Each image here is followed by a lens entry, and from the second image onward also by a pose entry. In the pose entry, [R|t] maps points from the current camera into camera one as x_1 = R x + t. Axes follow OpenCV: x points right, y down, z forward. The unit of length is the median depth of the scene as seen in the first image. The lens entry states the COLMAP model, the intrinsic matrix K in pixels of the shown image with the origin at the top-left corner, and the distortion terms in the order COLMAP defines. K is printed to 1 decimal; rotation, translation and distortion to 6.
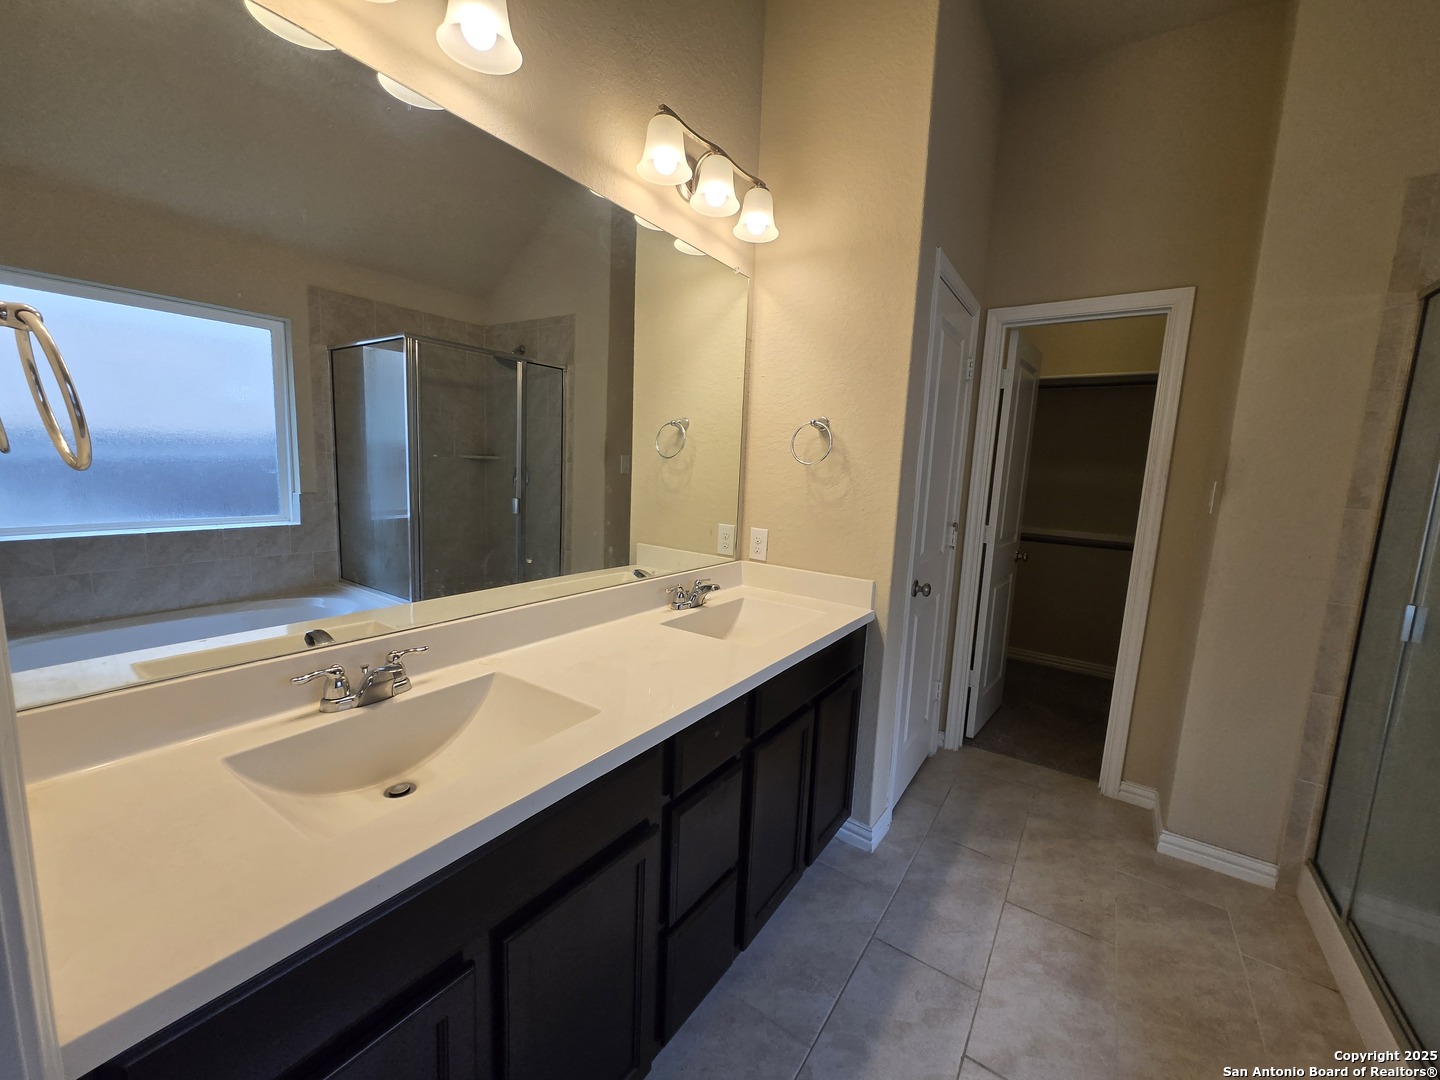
lens RADIAL K [[563.9, 0, 727.7], [0, 563.9, 540.8], [0, 0, 1]] dist [0.007152, -0.000290]
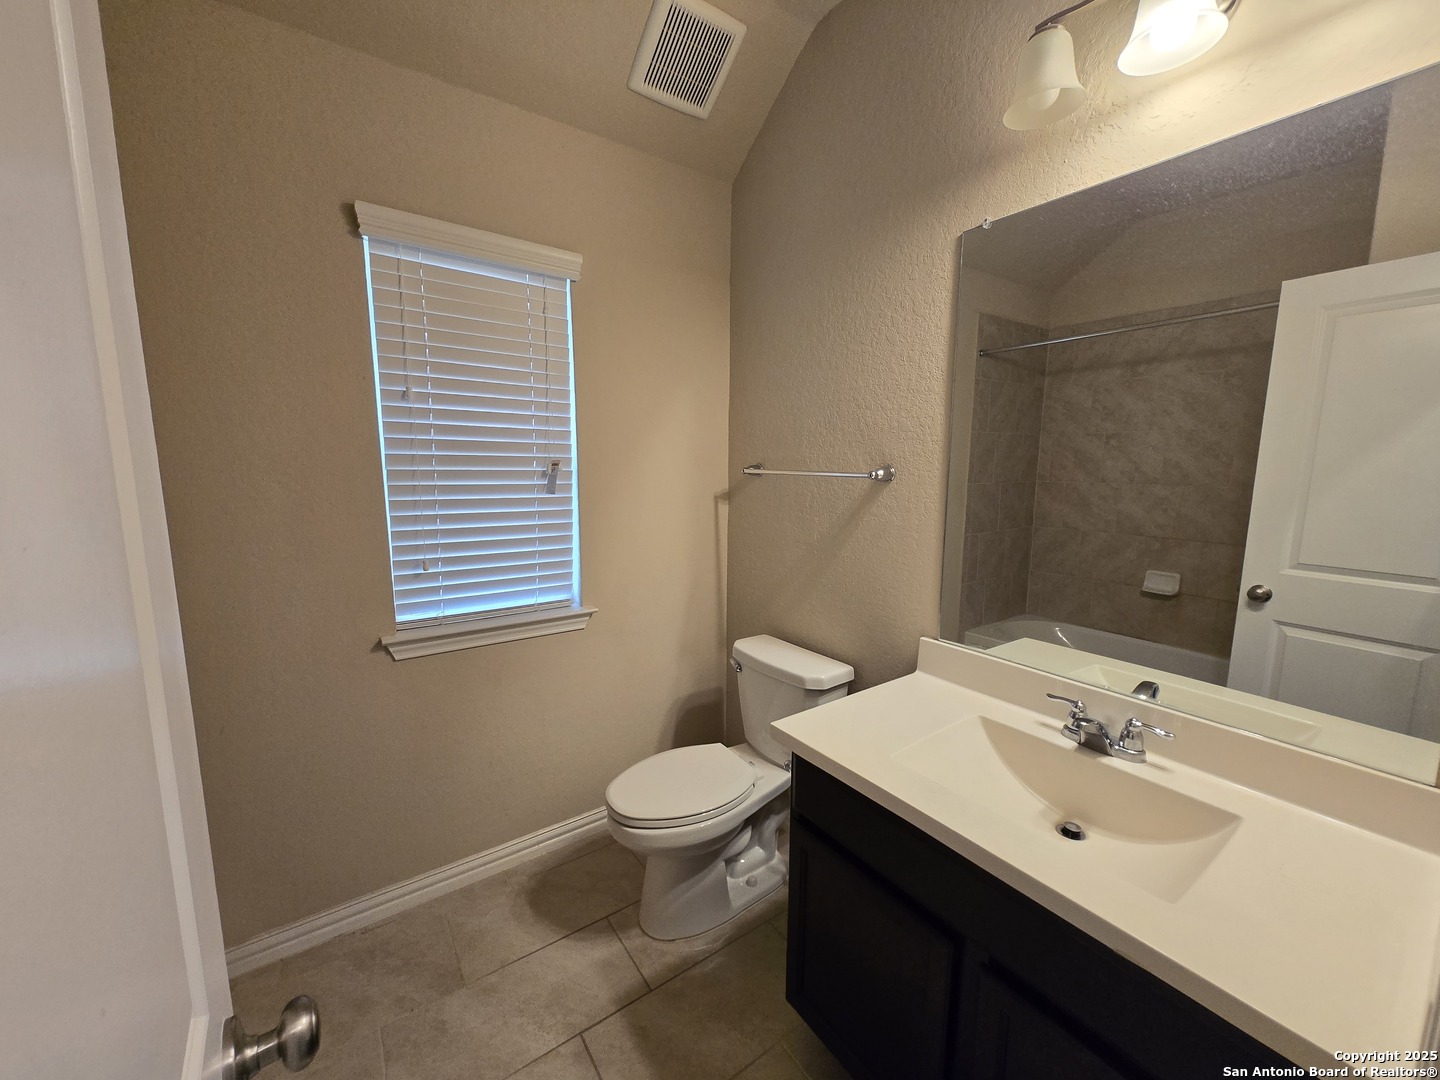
lens RADIAL K [[563.9, 0, 727.7], [0, 563.9, 540.8], [0, 0, 1]] dist [0.007152, -0.000290]
pose [[-0.341040, 0.086401, -0.936070, 0.618661], [-0.145386, 0.978938, 0.143327, -0.169876], [0.928738, 0.184972, -0.321295, 0.616271]]
